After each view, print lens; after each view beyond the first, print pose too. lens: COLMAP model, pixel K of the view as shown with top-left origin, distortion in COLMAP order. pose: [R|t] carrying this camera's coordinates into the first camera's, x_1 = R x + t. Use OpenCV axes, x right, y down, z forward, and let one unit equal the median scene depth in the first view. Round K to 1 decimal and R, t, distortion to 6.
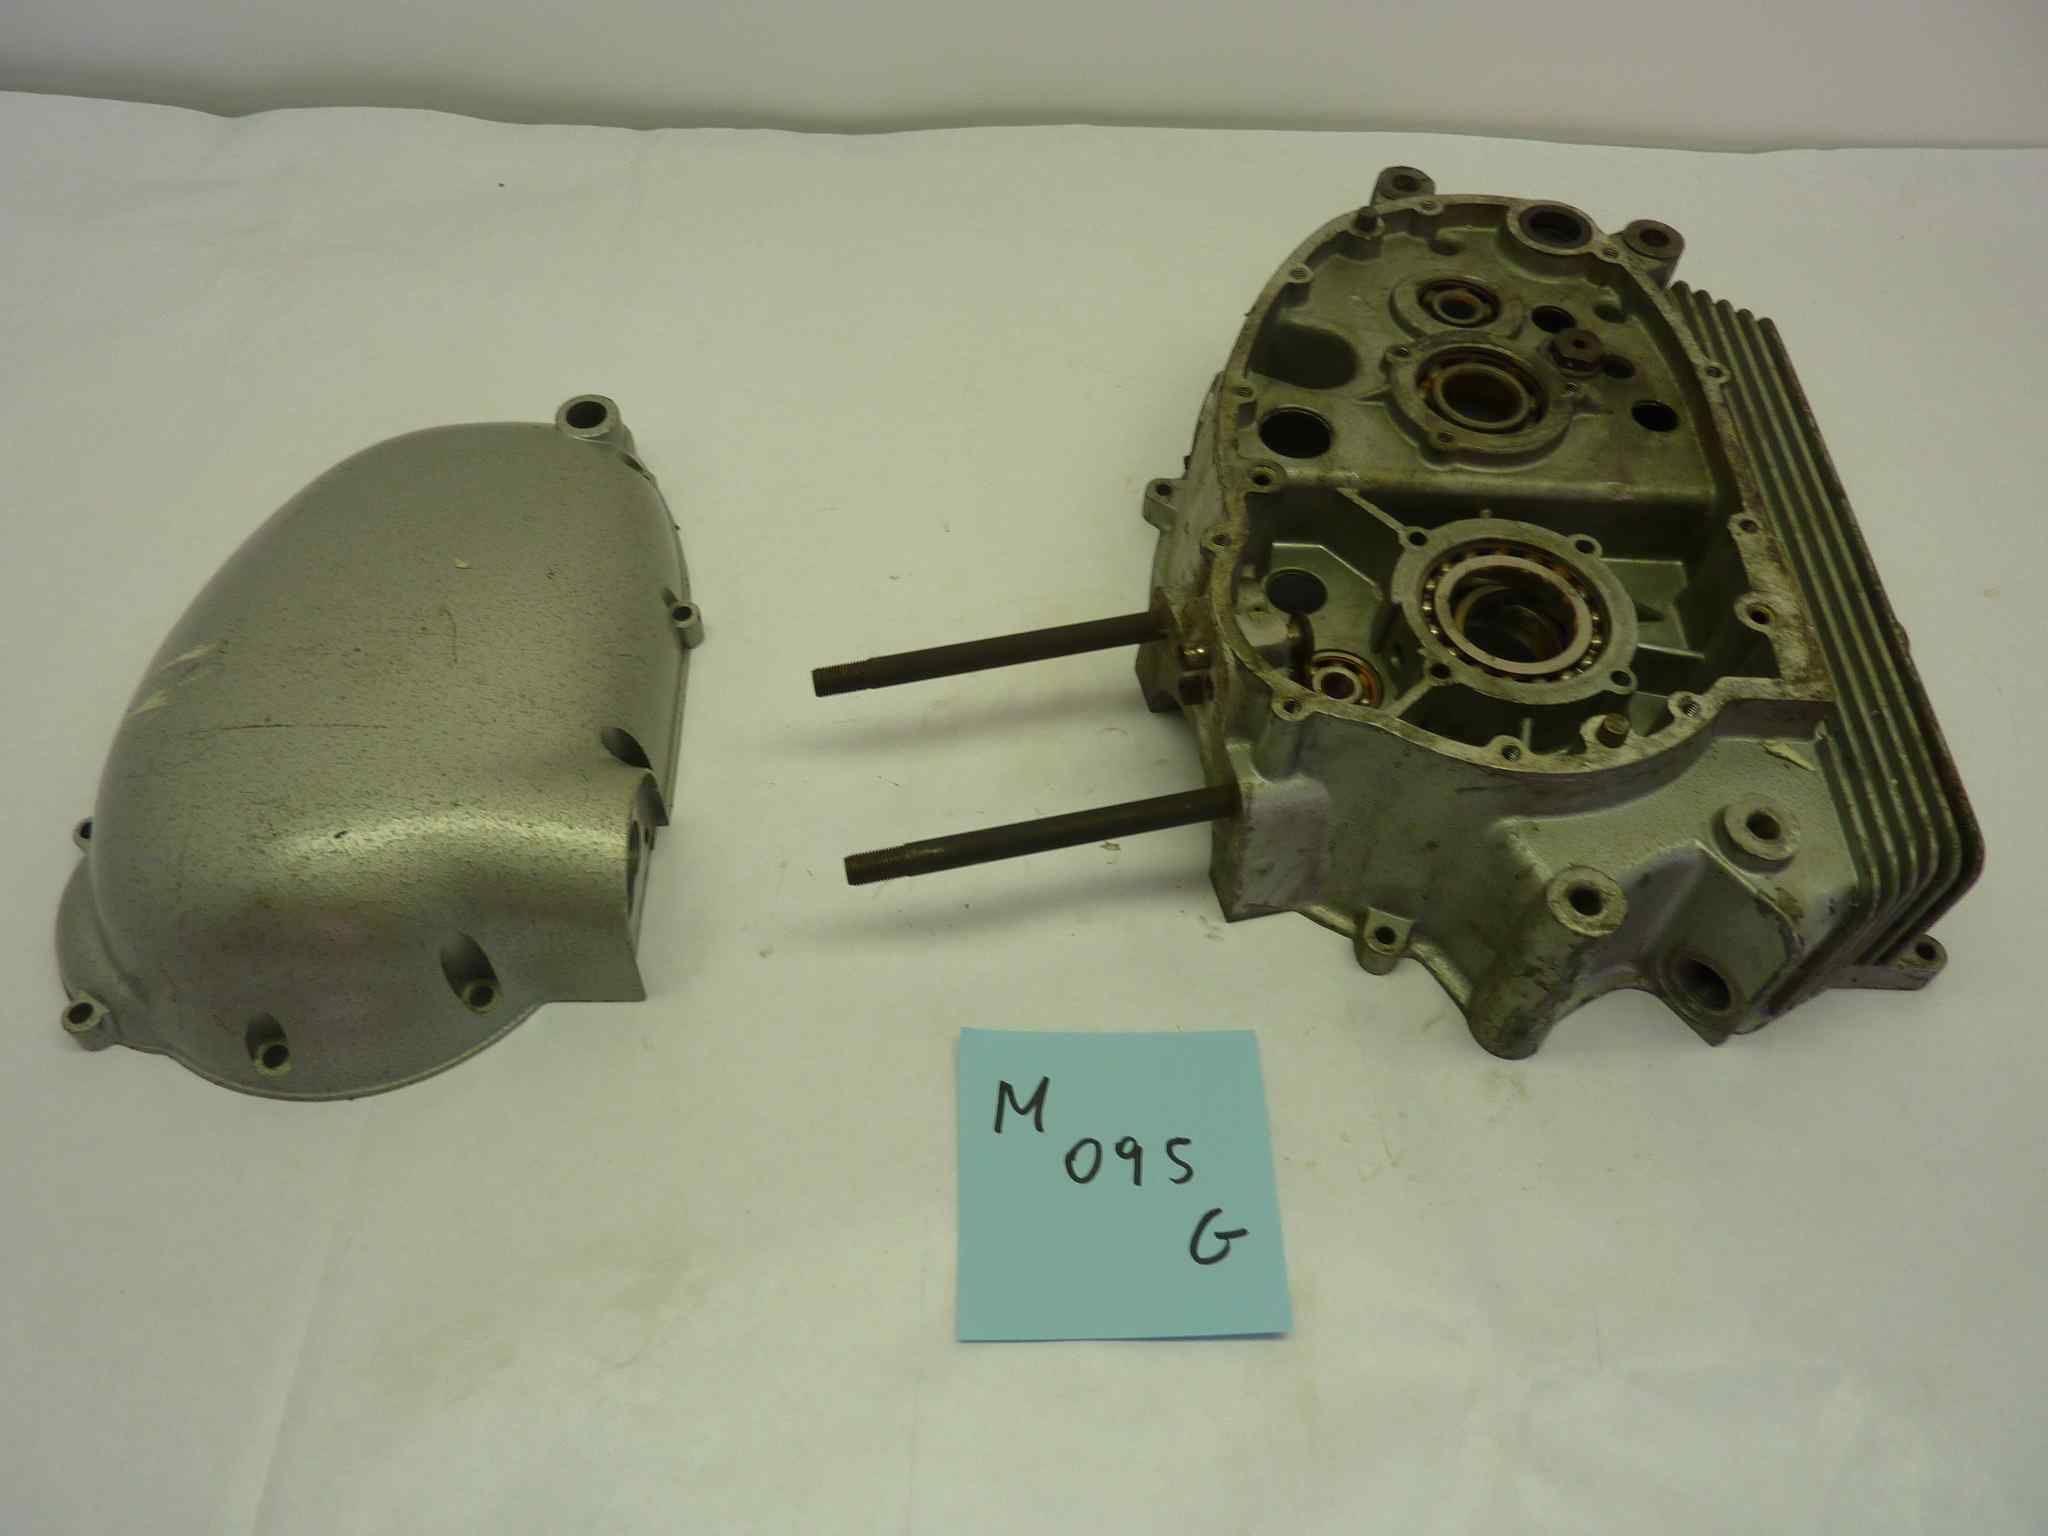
lens RADIAL K [[1495.8, 0, 1012.6], [0, 1495.8, 763.6], [0, 0, 1]] dist [-0.028351, -0.026182]
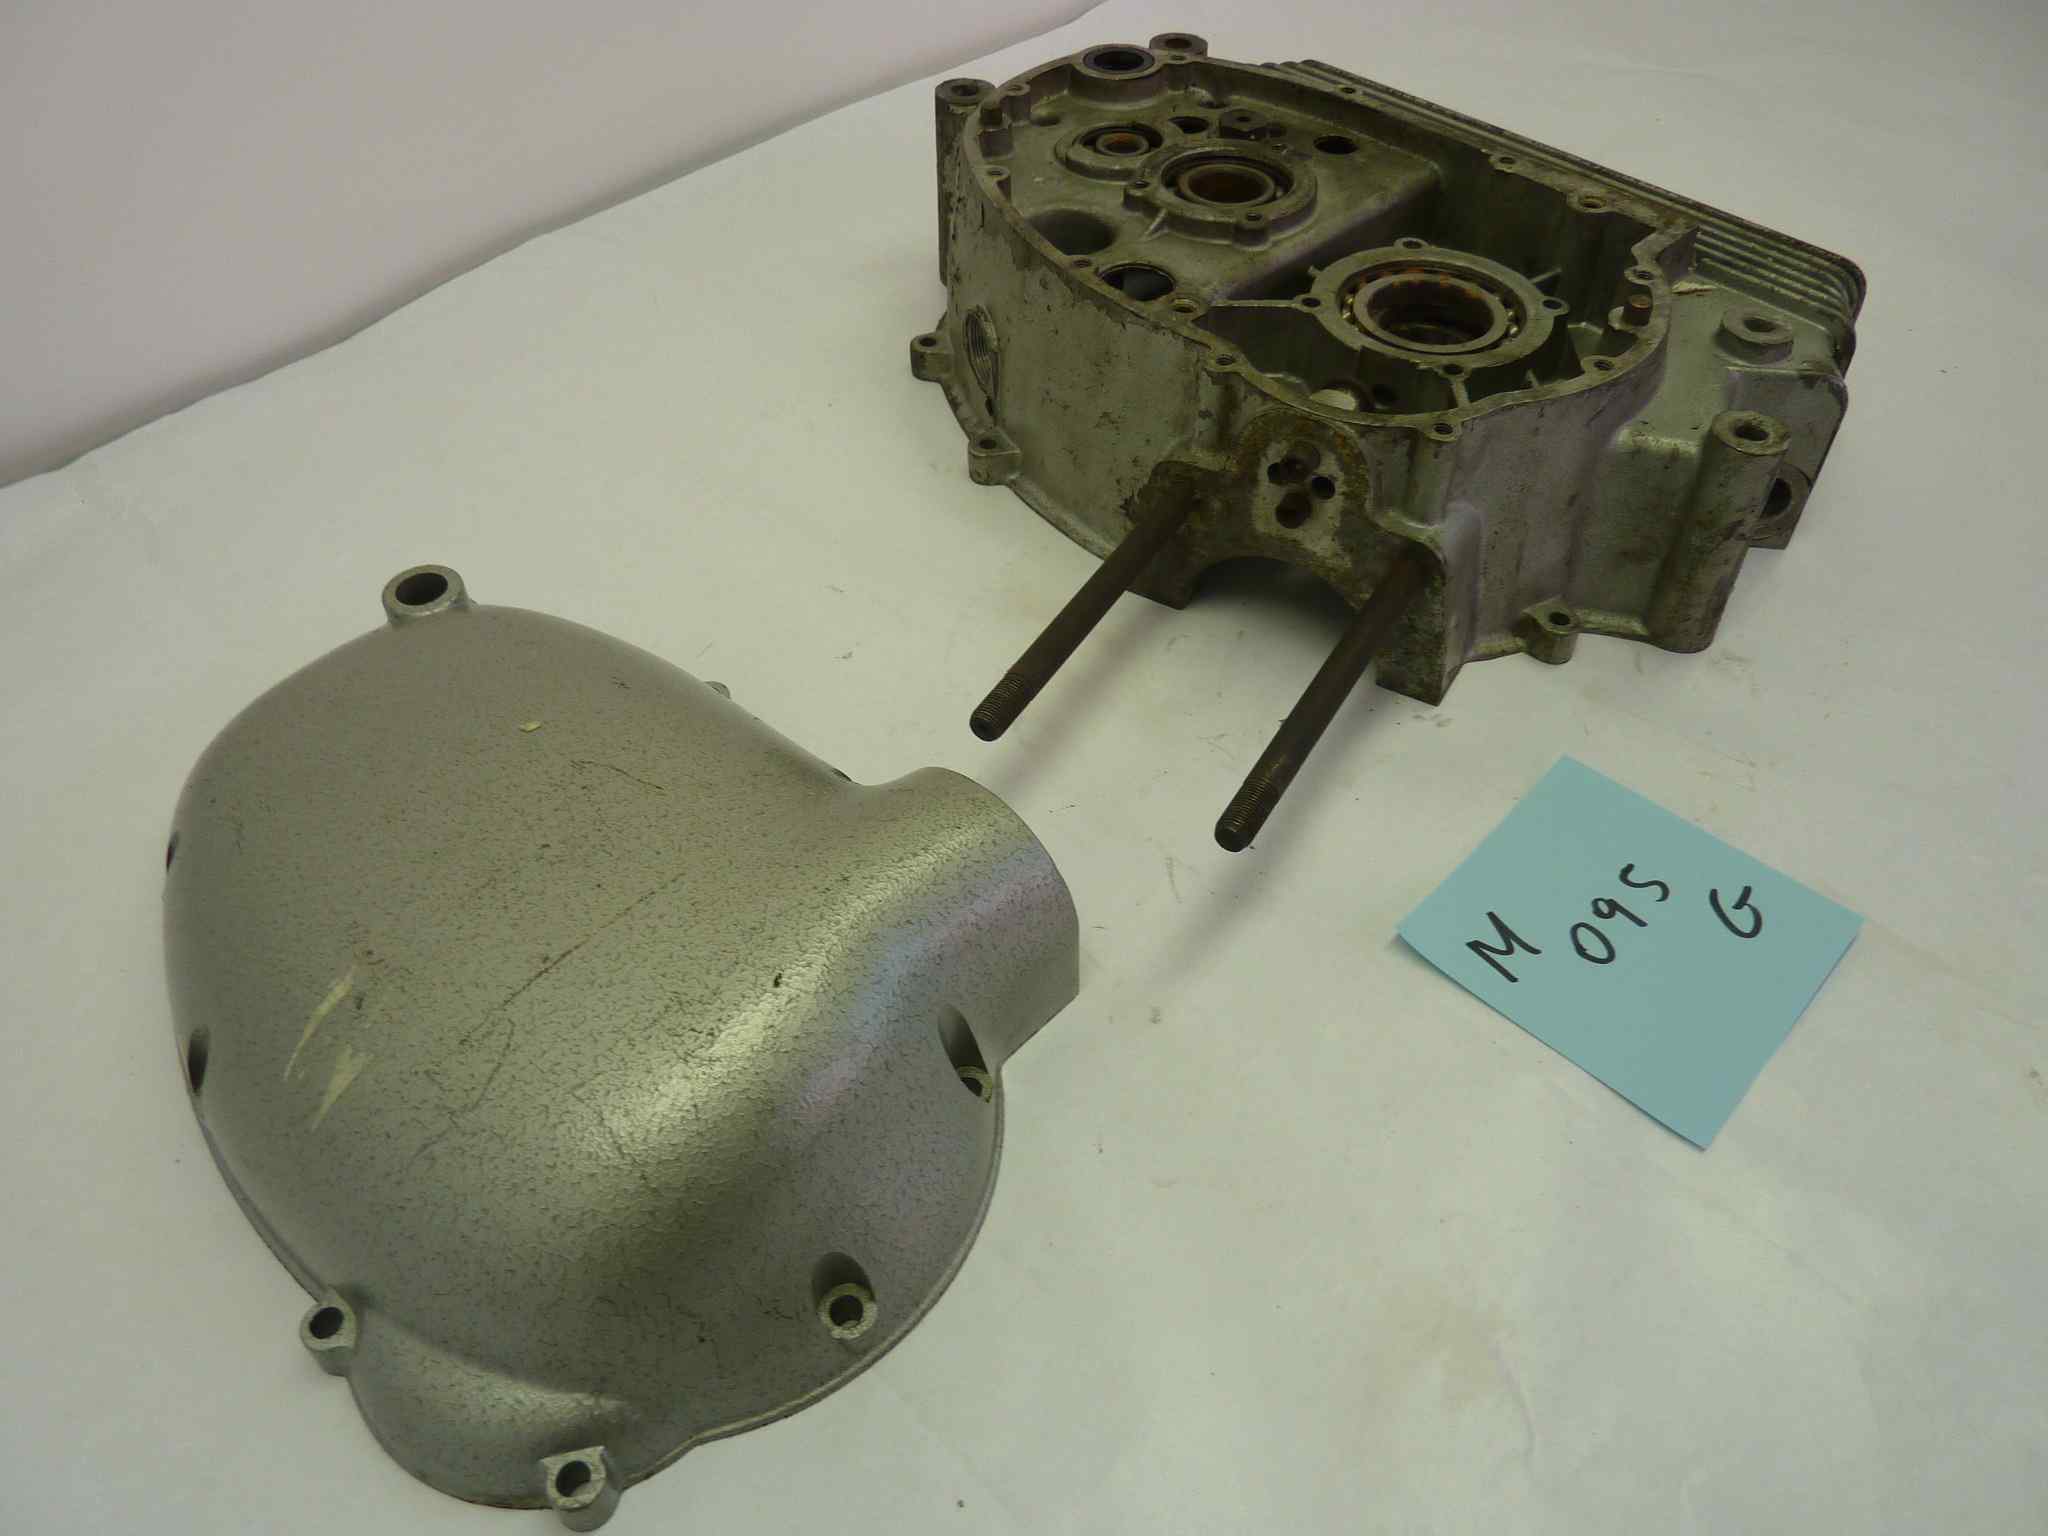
lens RADIAL K [[1495.8, 0, 1026.3], [0, 1495.8, 769.2], [0, 0, 1]] dist [-0.028351, -0.026182]
pose [[0.705622, -0.546213, 0.451385, -0.522308], [0.597589, 0.801032, 0.035142, -0.054061], [-0.380769, 0.244945, 0.891637, 0.286125]]
